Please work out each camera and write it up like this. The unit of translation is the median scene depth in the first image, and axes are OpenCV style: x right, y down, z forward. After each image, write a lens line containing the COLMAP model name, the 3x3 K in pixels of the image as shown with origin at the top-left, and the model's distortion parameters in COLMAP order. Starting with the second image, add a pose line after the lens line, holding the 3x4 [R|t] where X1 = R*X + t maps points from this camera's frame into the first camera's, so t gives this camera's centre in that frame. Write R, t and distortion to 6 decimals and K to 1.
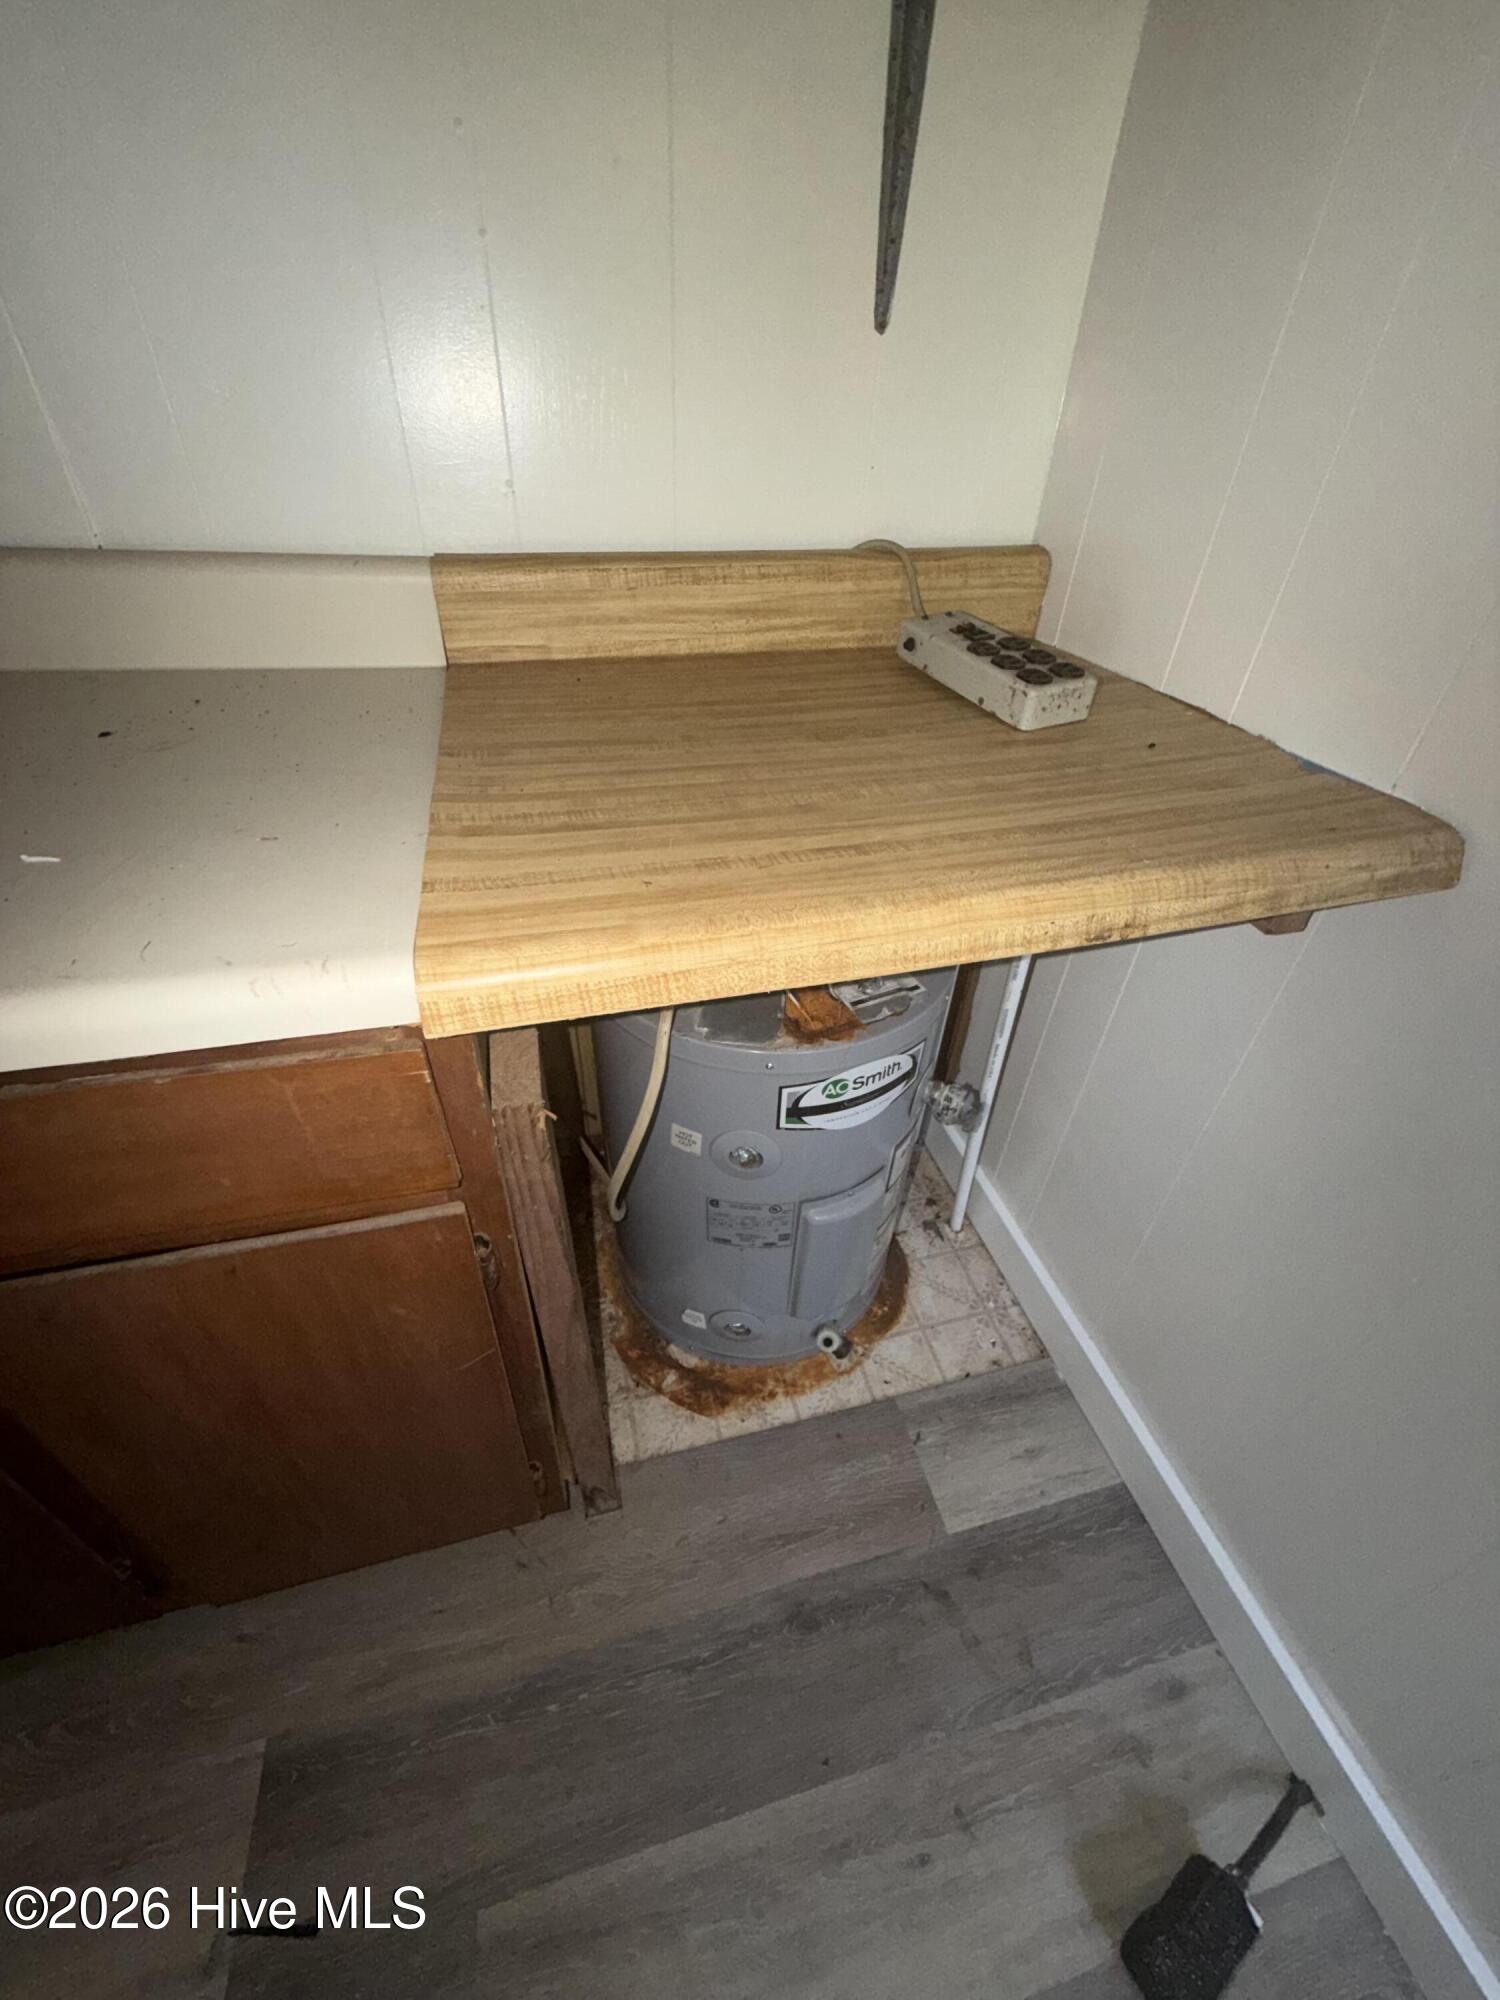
lens RADIAL K [[798.2, 0, 749.8], [0, 798.2, 990.9], [0, 0, 1]] dist [0.000481, -0.000144]
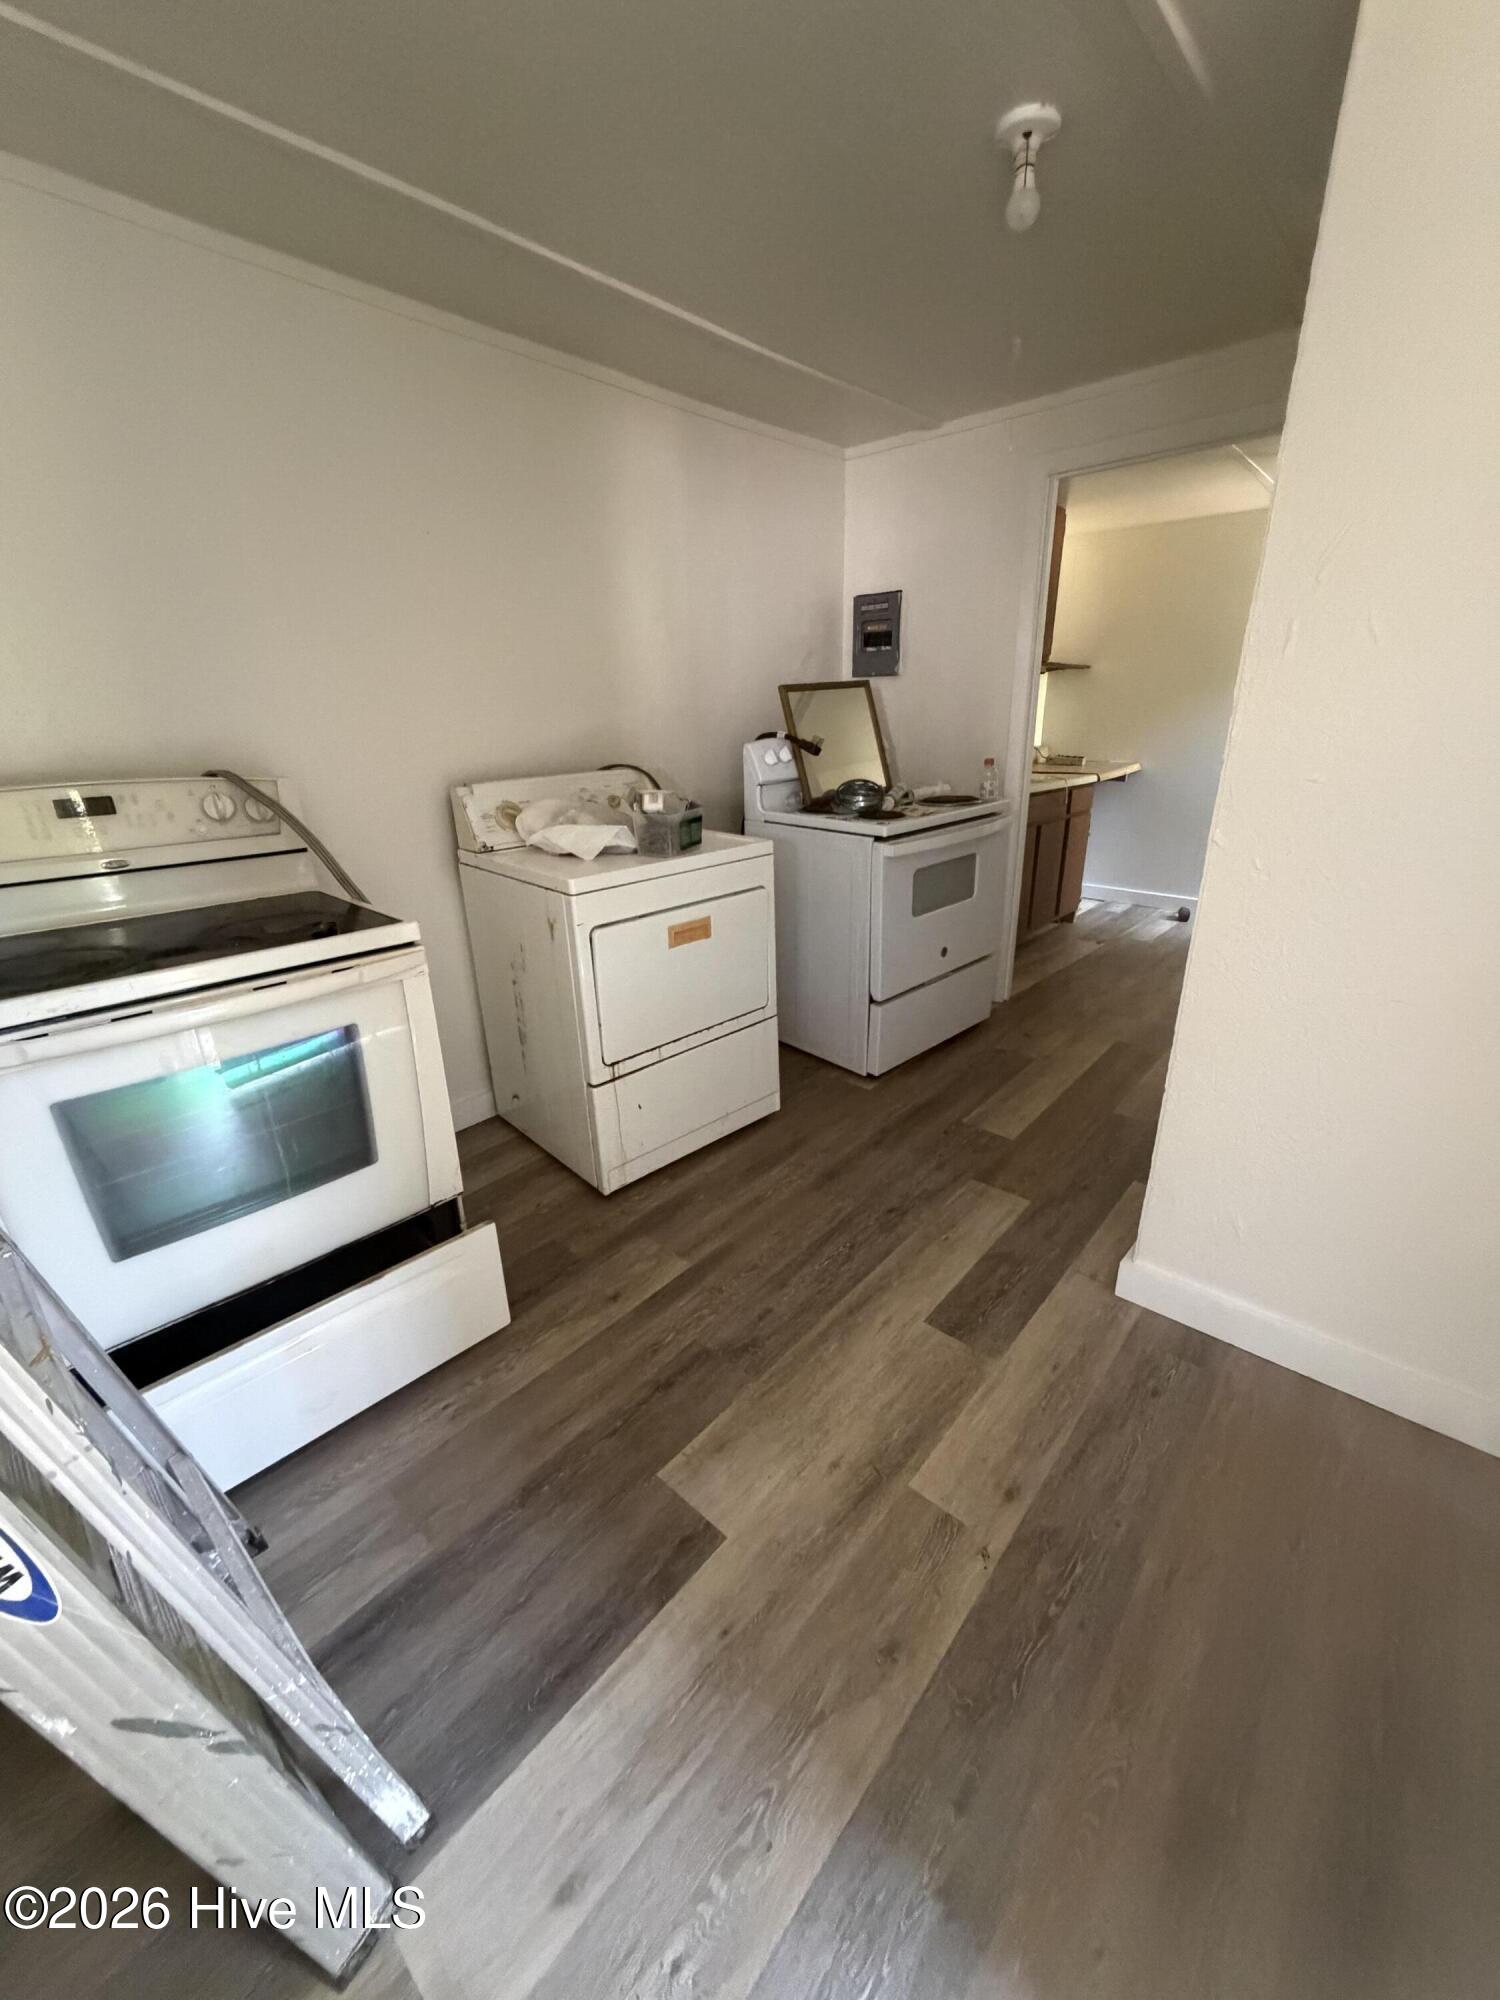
lens RADIAL K [[798.2, 0, 749.8], [0, 798.2, 990.9], [0, 0, 1]] dist [0.000481, -0.000144]
pose [[0.831219, -0.249482, 0.496823, -5.062633], [0.387904, 0.900438, -0.196831, 1.389438], [-0.398252, 0.356329, 0.845236, -2.557590]]
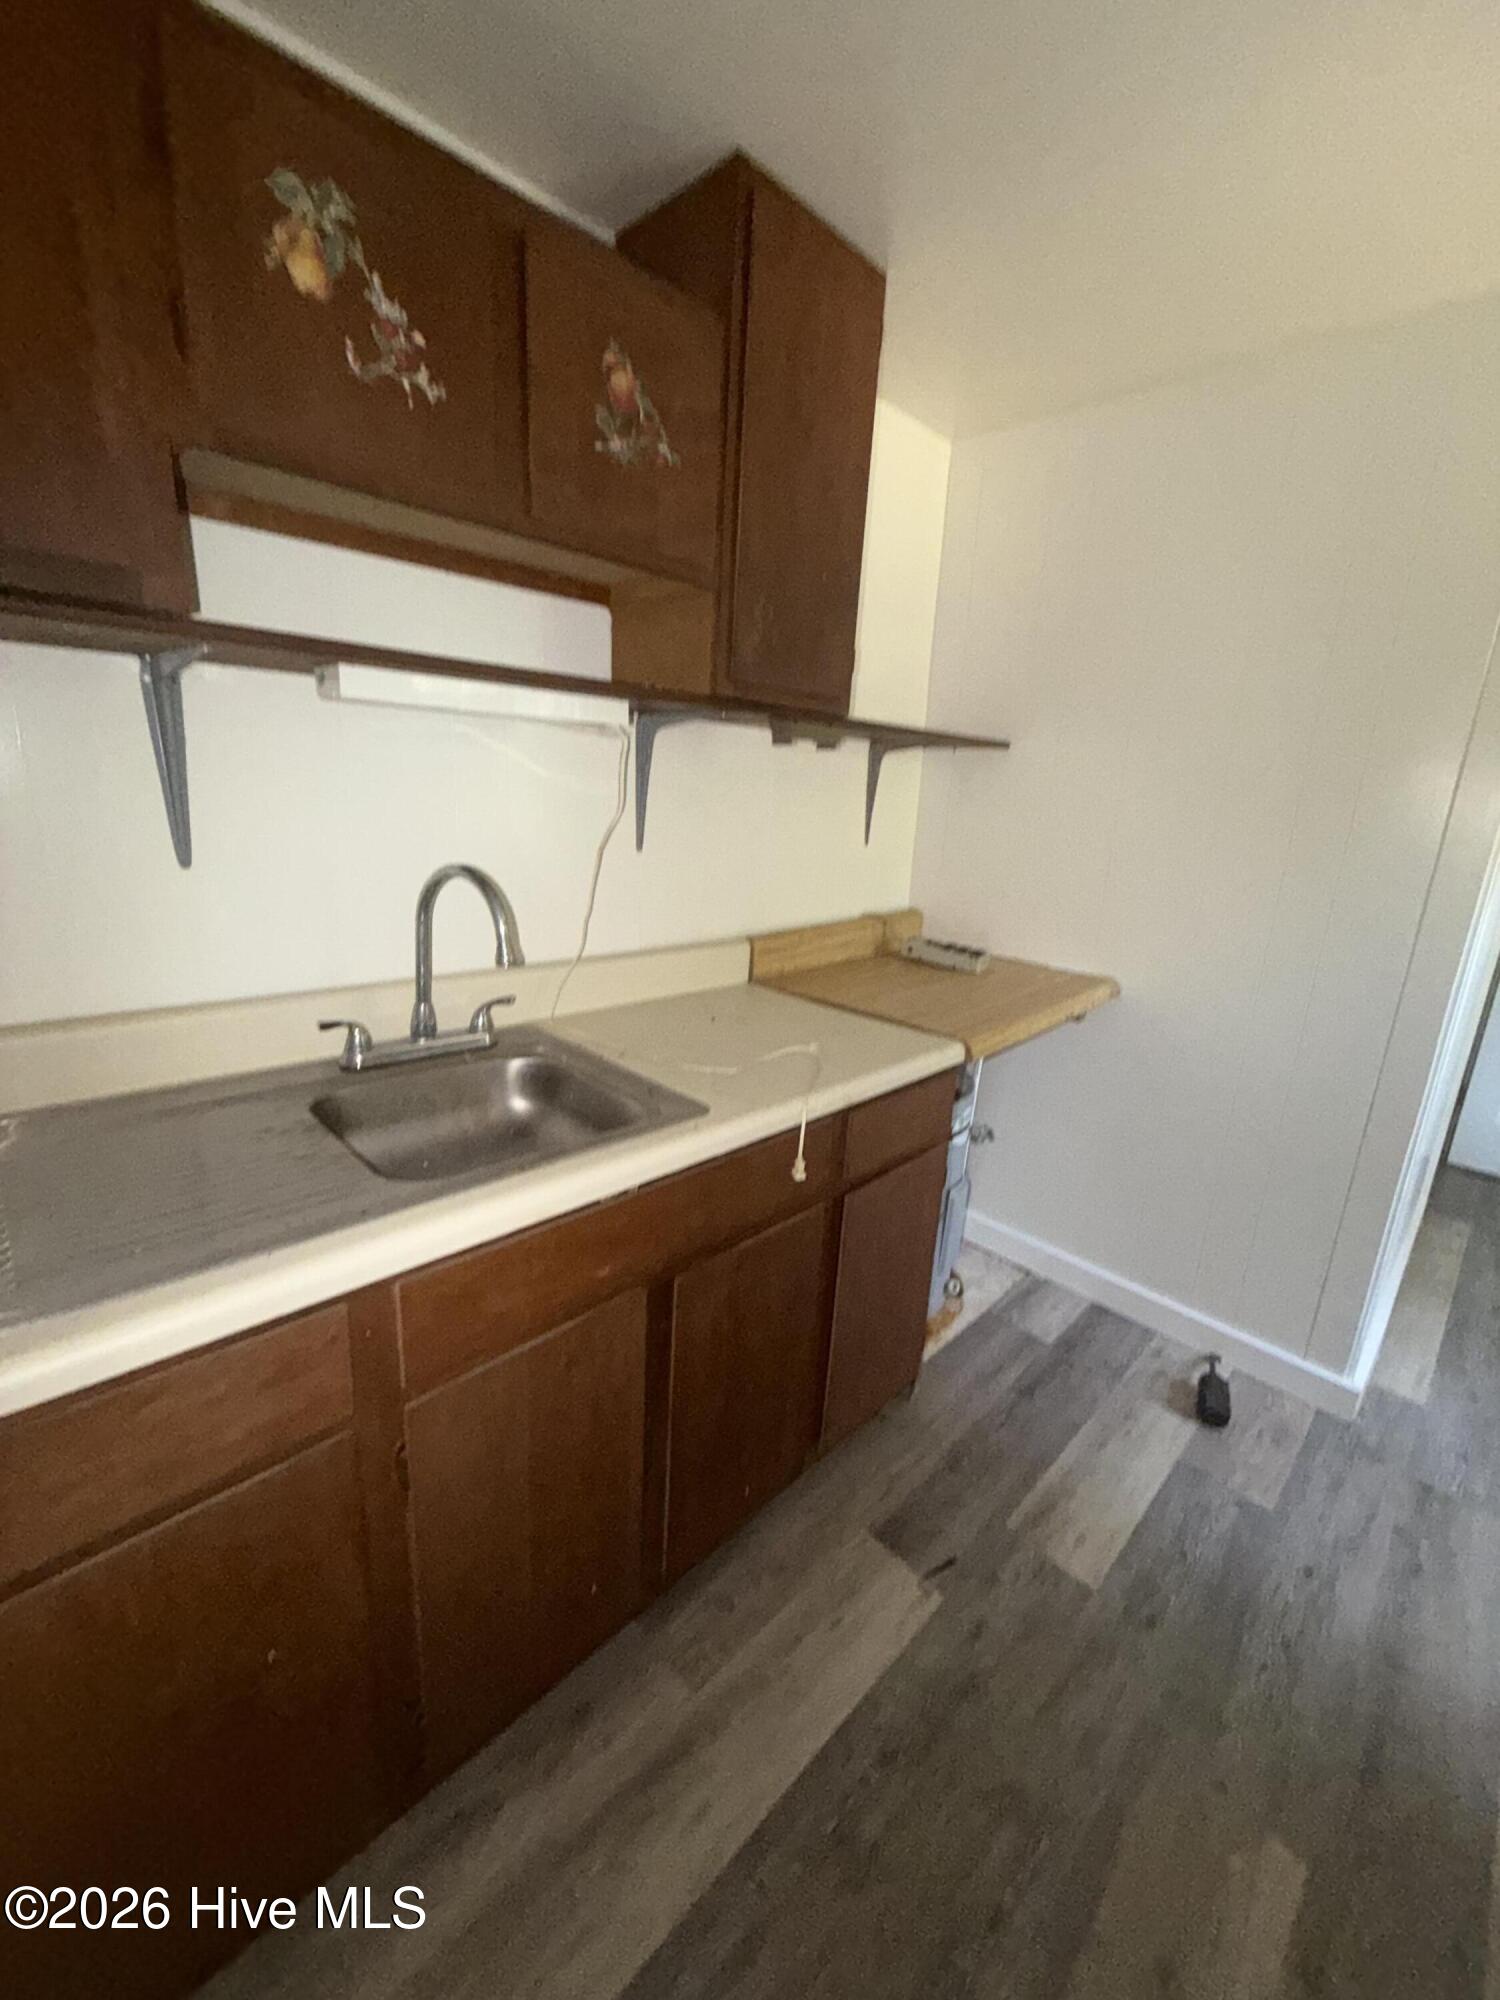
lens RADIAL K [[798.2, 0, 749.8], [0, 798.2, 990.9], [0, 0, 1]] dist [0.000481, -0.000144]
pose [[0.865153, -0.127548, 0.485017, -1.446259], [0.291191, 0.915153, -0.278751, 0.228763], [-0.408310, 0.382395, 0.828889, -0.806029]]
